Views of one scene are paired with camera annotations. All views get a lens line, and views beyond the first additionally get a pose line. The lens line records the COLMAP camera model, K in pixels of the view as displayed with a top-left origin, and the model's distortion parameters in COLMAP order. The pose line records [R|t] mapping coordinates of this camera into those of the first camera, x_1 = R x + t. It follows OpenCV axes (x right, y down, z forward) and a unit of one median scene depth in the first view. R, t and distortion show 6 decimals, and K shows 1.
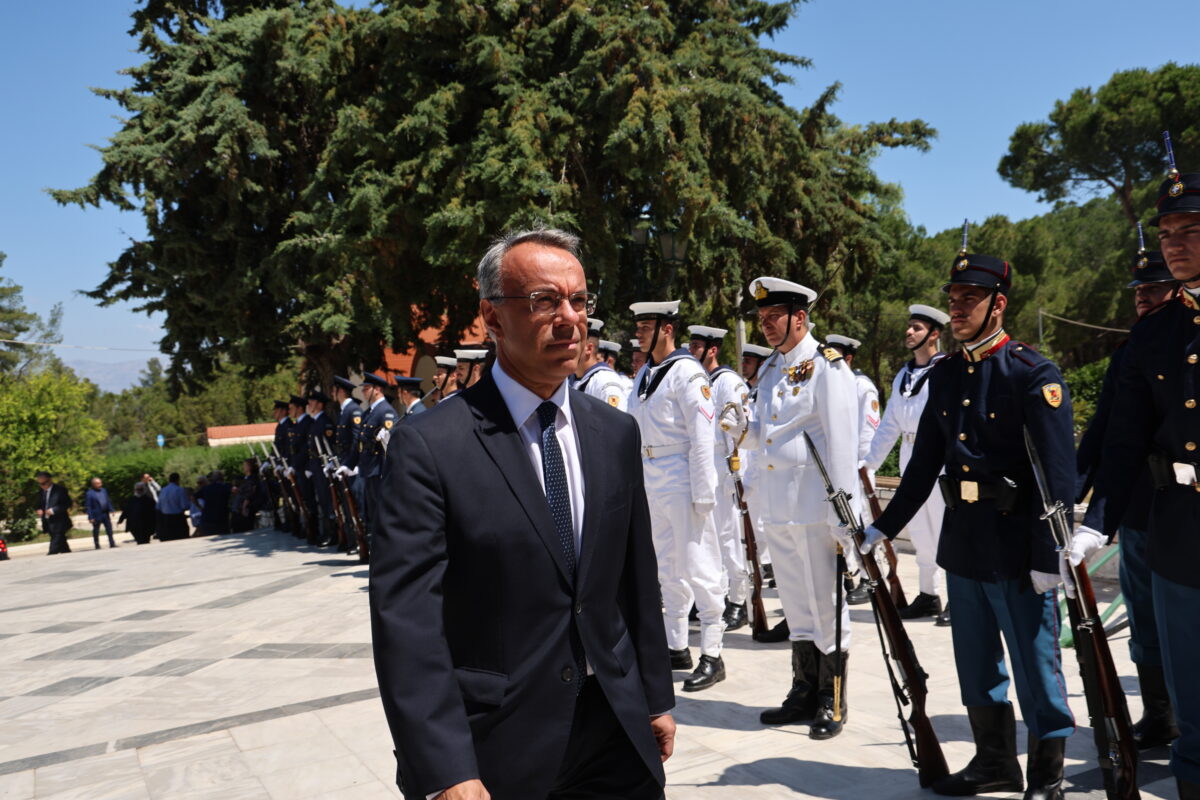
lens RADIAL K [[1062.6, 0, 611.7], [0, 1062.6, 400.8], [0, 0, 1]] dist [-0.015127, 0.077929]
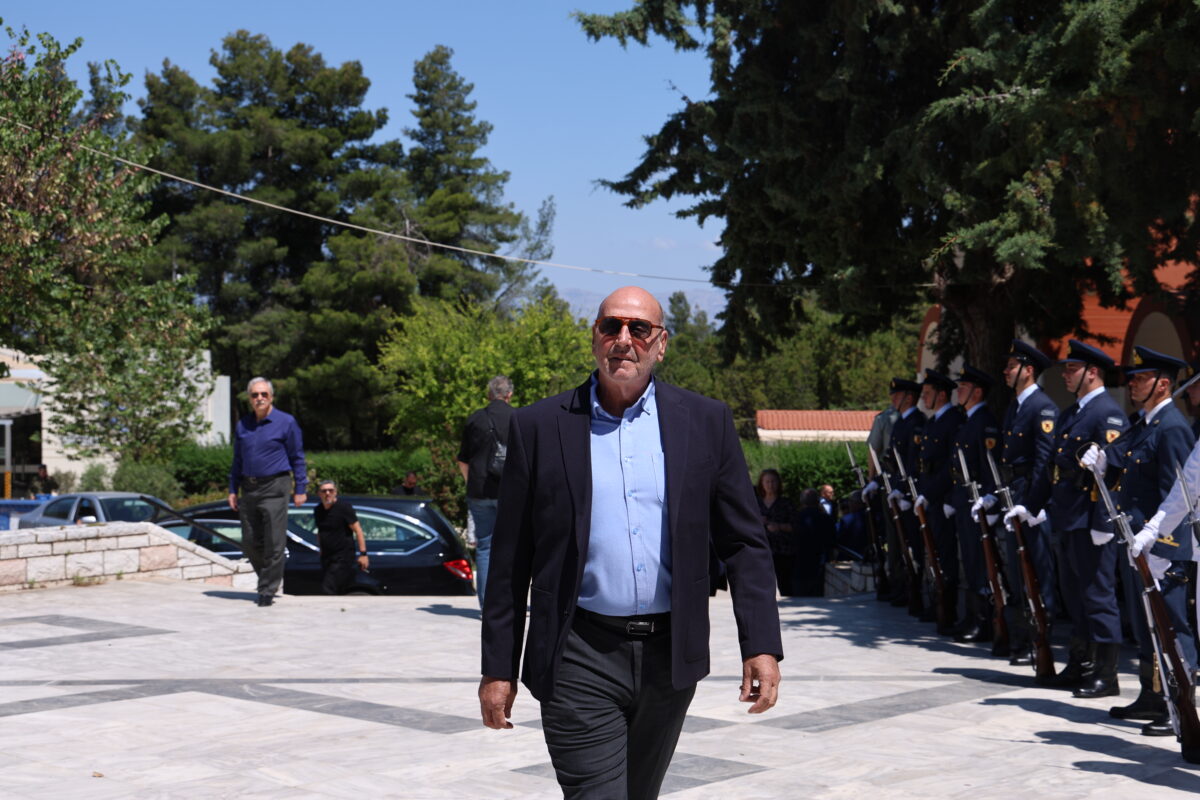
lens RADIAL K [[1840.2, 0, 601.3], [0, 1840.2, 405.6], [0, 0, 1]] dist [0.020377, 0.128708]
pose [[0.899793, 0.073721, -0.430043, -0.030803], [-0.068532, 0.997268, 0.027567, -0.001684], [0.430901, 0.004667, 0.902387, 0.027462]]
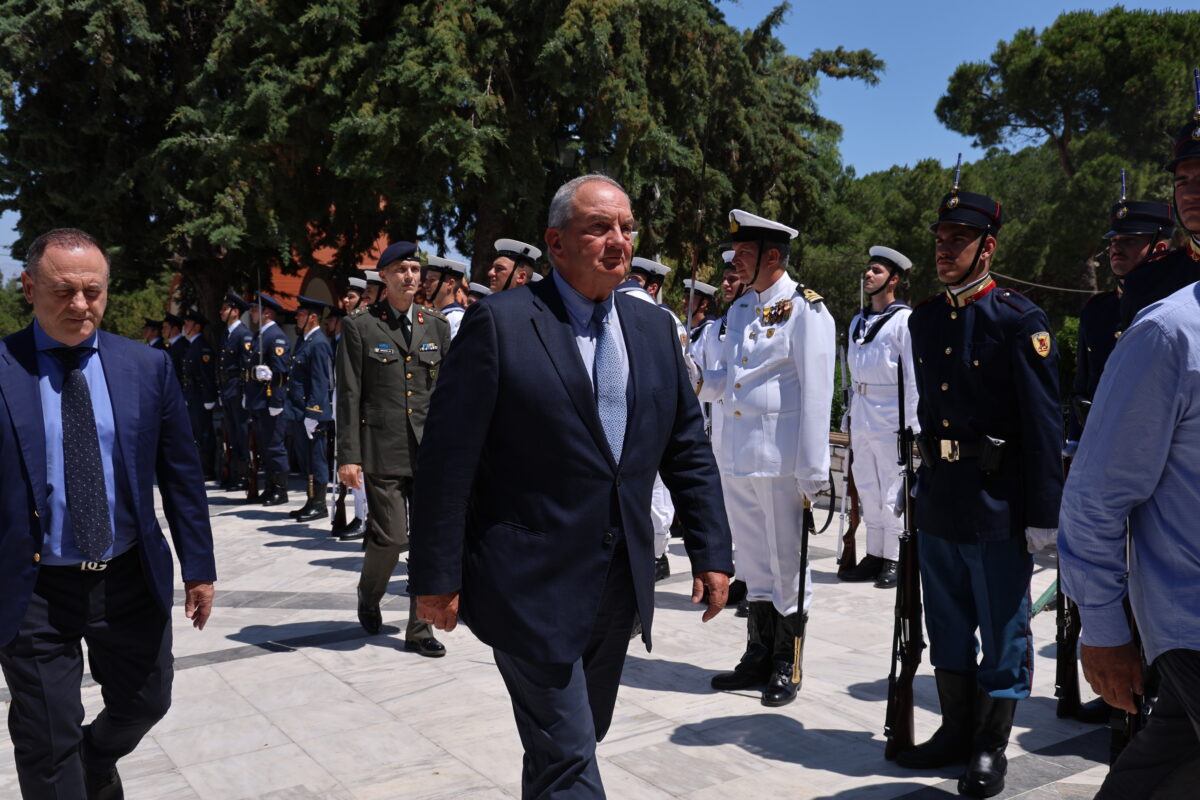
lens RADIAL K [[1135.1, 0, 600.6], [0, 1135.1, 393.9], [0, 0, 1]] dist [0.040600, -0.020934]
pose [[0.995568, 0.041746, 0.084267, -0.017788], [-0.045715, 0.997907, 0.045741, 0.001615], [-0.082181, -0.049391, 0.995393, 0.008777]]
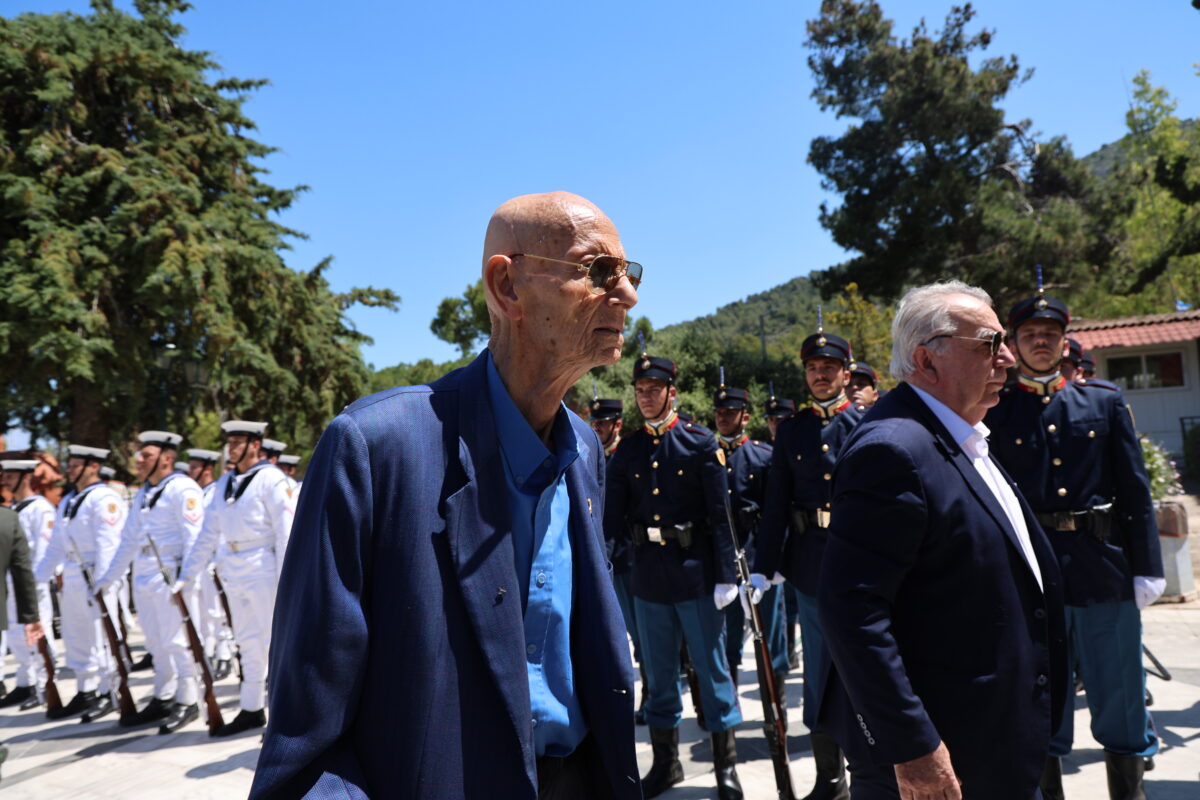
lens RADIAL K [[815.0, 0, 600.0], [0, 815.0, 400.0], [0, 0, 1]] dist [0.003556, 0.004208]
pose [[0.842378, 0.031207, 0.537982, -0.047274], [0.031855, 0.993692, -0.107521, -0.001154], [-0.537944, 0.107711, 0.836071, -0.007795]]
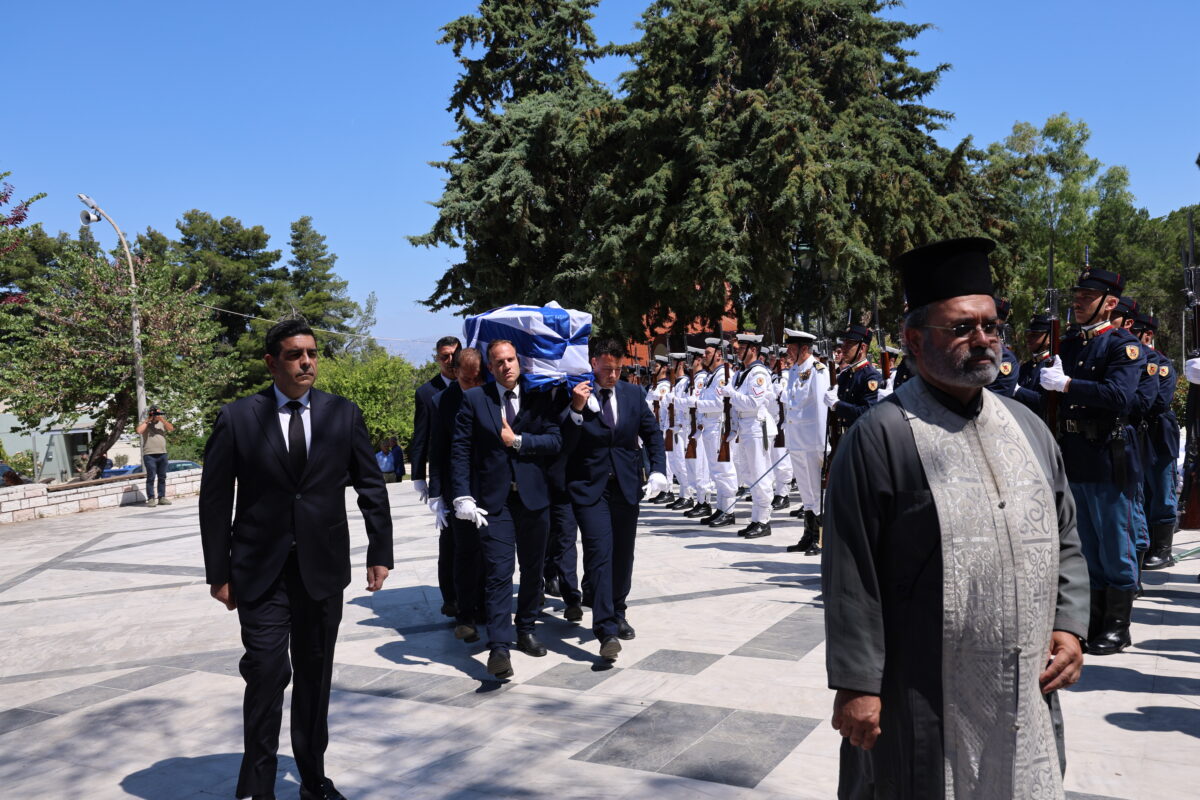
lens RADIAL K [[1011.9, 0, 578.7], [0, 1011.9, 400.0], [0, 0, 1]] dist [0.043799, -0.001518]
pose [[0.964075, 0.011094, -0.265397, 0.087080], [-0.004321, 0.999650, 0.026089, -0.008779], [0.265594, -0.024005, 0.963786, -0.325252]]
